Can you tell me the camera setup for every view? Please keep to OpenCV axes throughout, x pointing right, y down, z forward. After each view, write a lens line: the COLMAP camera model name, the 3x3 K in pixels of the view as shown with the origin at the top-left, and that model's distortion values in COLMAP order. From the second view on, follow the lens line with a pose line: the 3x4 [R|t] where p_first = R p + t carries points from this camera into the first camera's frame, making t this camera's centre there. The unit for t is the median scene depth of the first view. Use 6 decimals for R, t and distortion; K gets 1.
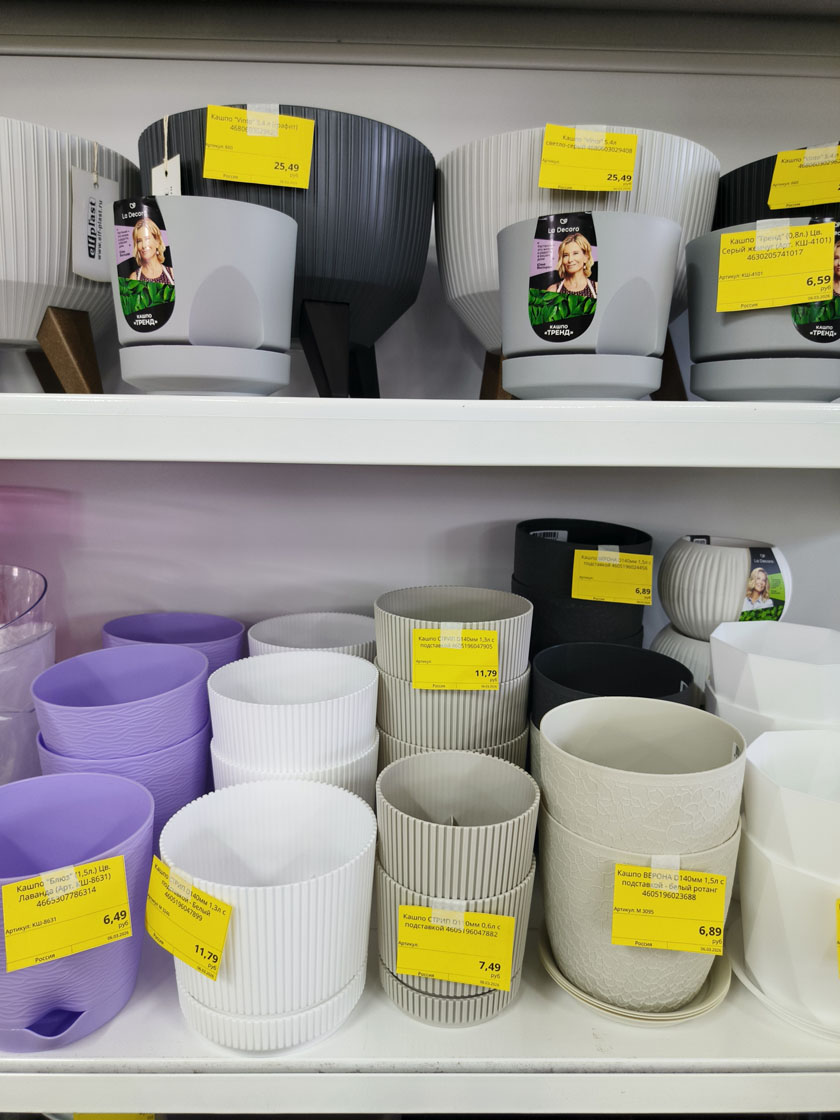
lens RADIAL K [[767.3, 0, 421.1], [0, 767.3, 554.3], [0, 0, 1]] dist [0.046755, -0.048229]
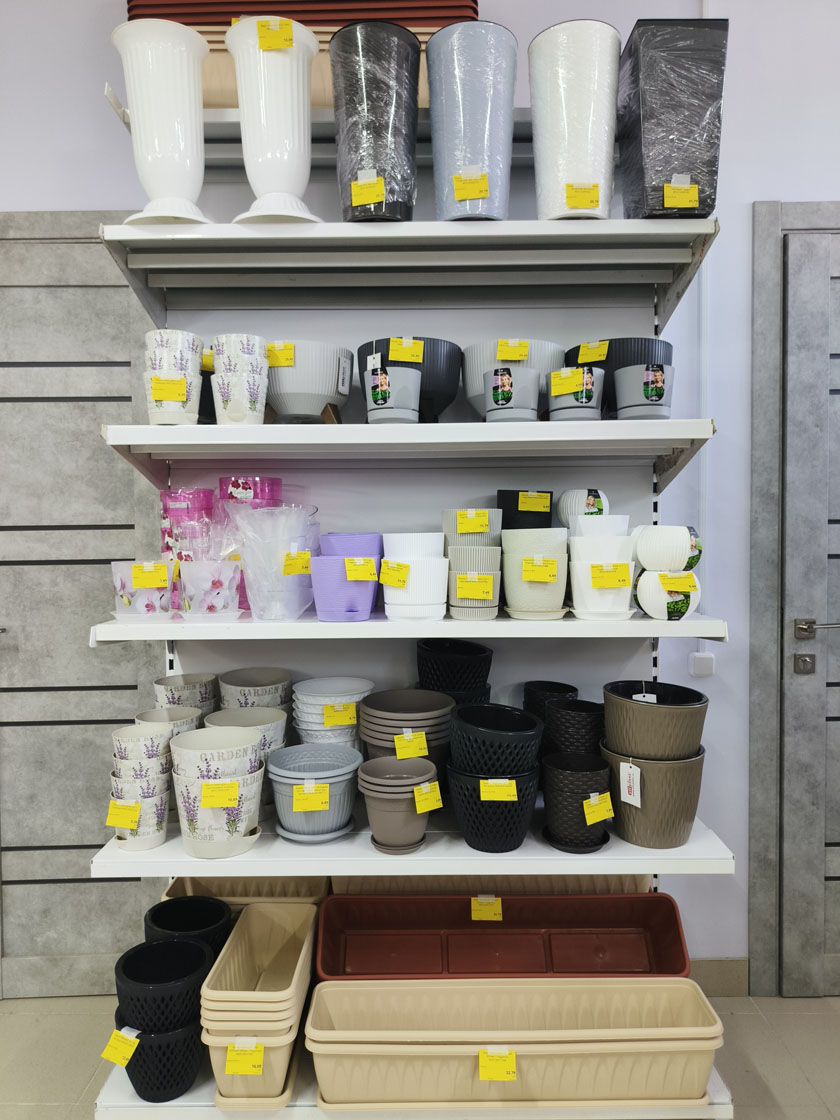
lens RADIAL K [[767.3, 0, 418.3], [0, 767.3, 566.6], [0, 0, 1]] dist [0.046755, -0.048229]
pose [[0.999447, -0.019677, -0.026816, -0.096119], [0.015888, 0.990741, -0.134834, 0.784975], [0.029221, 0.134333, 0.990505, -2.019327]]
